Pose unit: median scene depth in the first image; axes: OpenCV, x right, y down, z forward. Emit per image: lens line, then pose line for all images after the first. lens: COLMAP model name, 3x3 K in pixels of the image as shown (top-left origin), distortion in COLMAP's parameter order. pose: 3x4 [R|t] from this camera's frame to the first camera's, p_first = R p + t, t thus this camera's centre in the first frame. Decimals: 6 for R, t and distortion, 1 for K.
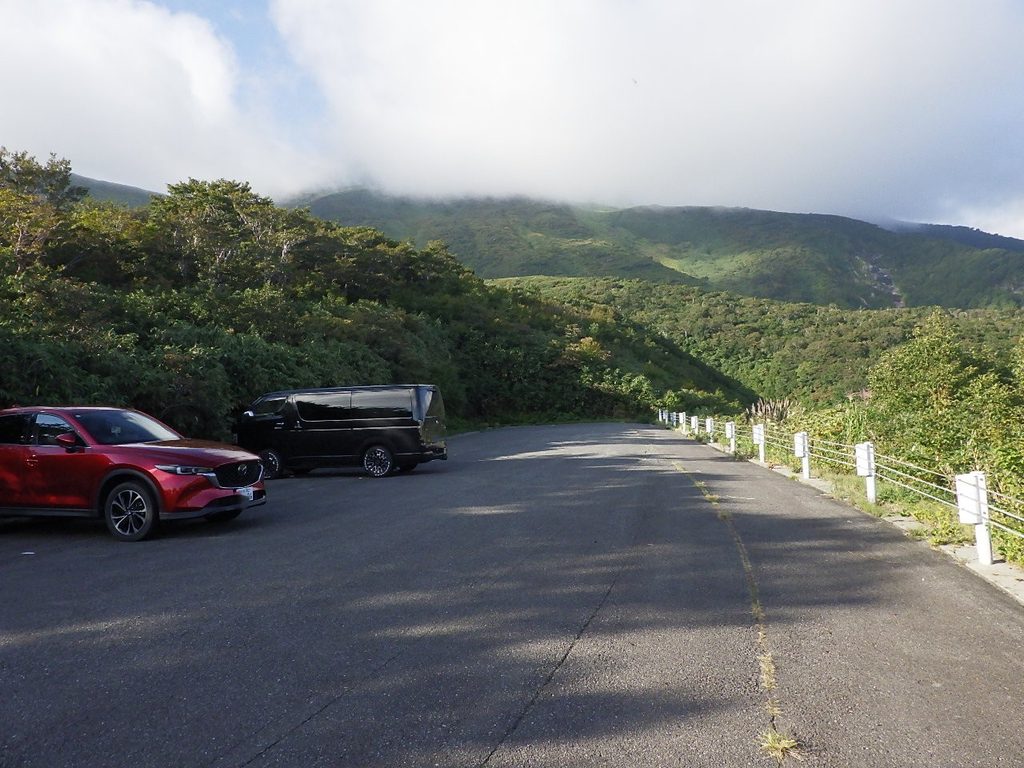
lens RADIAL K [[813.5, 0, 512.0], [0, 813.5, 384.0], [0, 0, 1]] dist [0.000304, 0.001877]
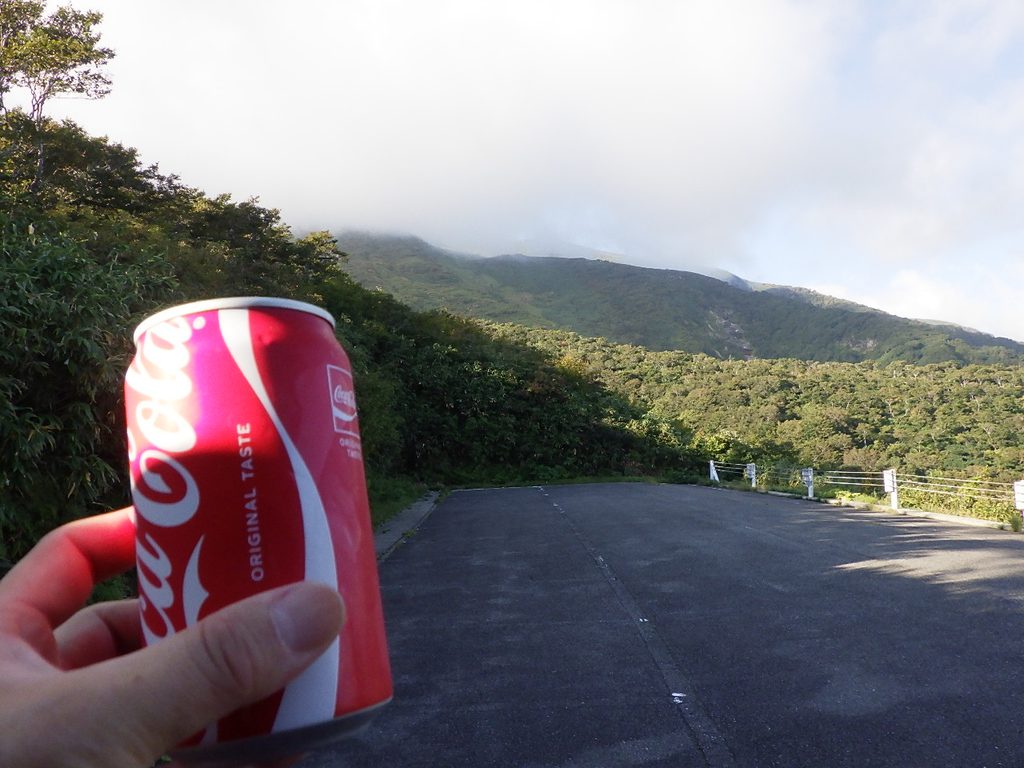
lens RADIAL K [[813.5, 0, 512.0], [0, 813.5, 384.0], [0, 0, 1]] dist [0.000304, 0.001877]
pose [[0.984984, 0.018084, 0.171698, -0.071285], [-0.007900, 0.998178, -0.059817, 0.010041], [-0.172467, 0.057563, 0.983332, 0.391745]]
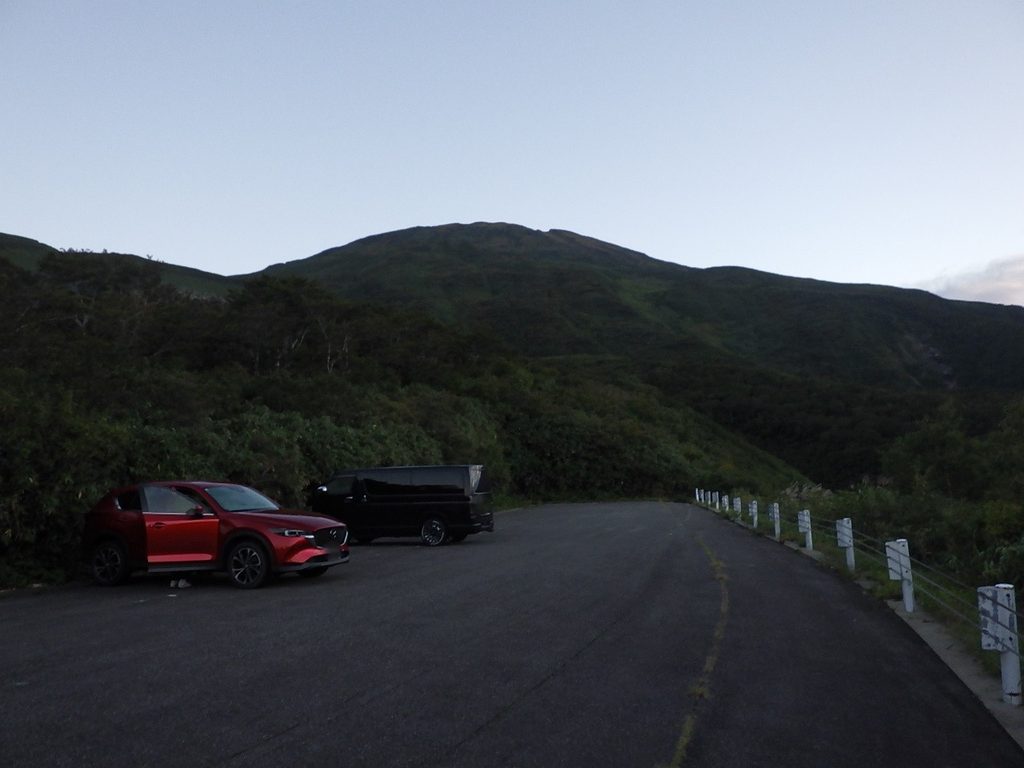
lens RADIAL K [[813.5, 0, 512.0], [0, 813.5, 384.0], [0, 0, 1]] dist [0.000304, 0.001877]
pose [[0.998483, 0.004071, -0.054907, 0.002645], [-0.009270, 0.995458, -0.094752, -0.001743], [0.054272, 0.095117, 0.993986, -0.054506]]
